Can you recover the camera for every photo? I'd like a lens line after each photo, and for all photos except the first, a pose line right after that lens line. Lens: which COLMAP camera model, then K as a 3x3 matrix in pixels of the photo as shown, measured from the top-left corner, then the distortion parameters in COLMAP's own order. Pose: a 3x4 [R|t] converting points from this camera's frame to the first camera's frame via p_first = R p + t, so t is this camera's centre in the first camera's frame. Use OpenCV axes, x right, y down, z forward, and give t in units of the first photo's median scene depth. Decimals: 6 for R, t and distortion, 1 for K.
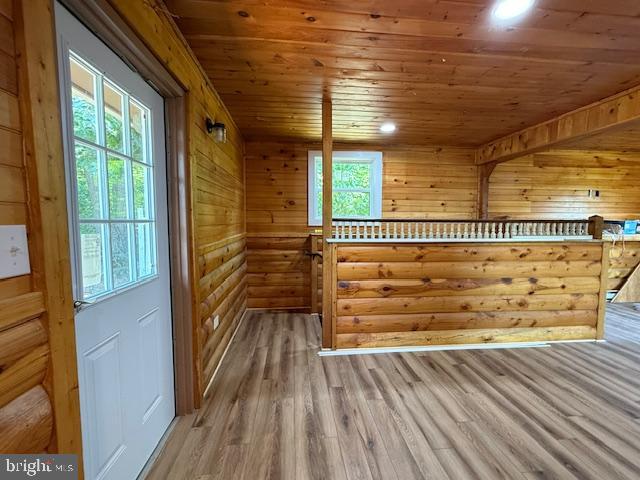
lens RADIAL K [[279.0, 0, 316.8], [0, 279.0, 238.6], [0, 0, 1]] dist [0.000210, 0.000272]
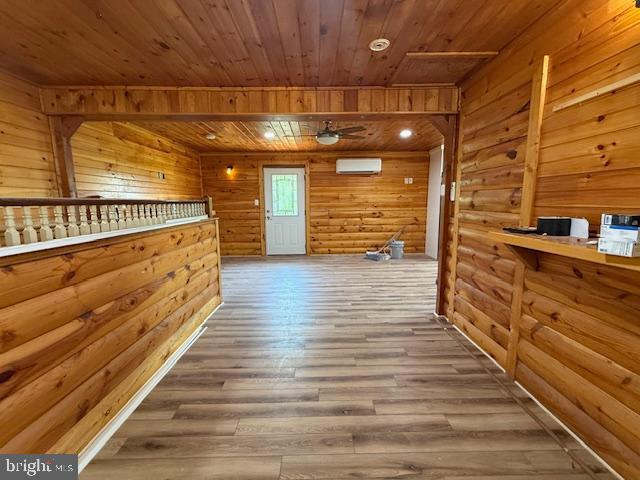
lens RADIAL K [[279.0, 0, 316.8], [0, 279.0, 238.6], [0, 0, 1]] dist [0.000210, 0.000272]
pose [[0.067246, -0.135099, 0.988548, -0.078865], [0.072327, 0.988844, 0.130219, -0.029952], [-0.995111, 0.062741, 0.076267, 0.507381]]
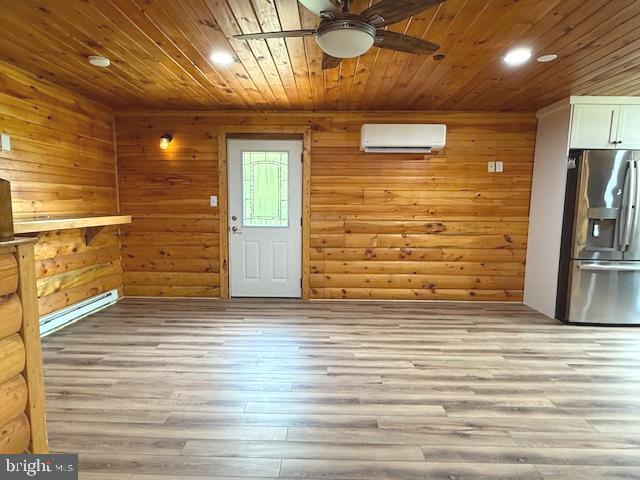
lens RADIAL K [[349.3, 0, 324.6], [0, 349.3, 240.2], [0, 0, 1]] dist [-0.002659, 0.000407]
pose [[0.082986, -0.105152, 0.990988, 0.574106], [0.051910, 0.993524, 0.101074, -0.021598], [-0.995198, 0.043054, 0.087907, 0.524047]]
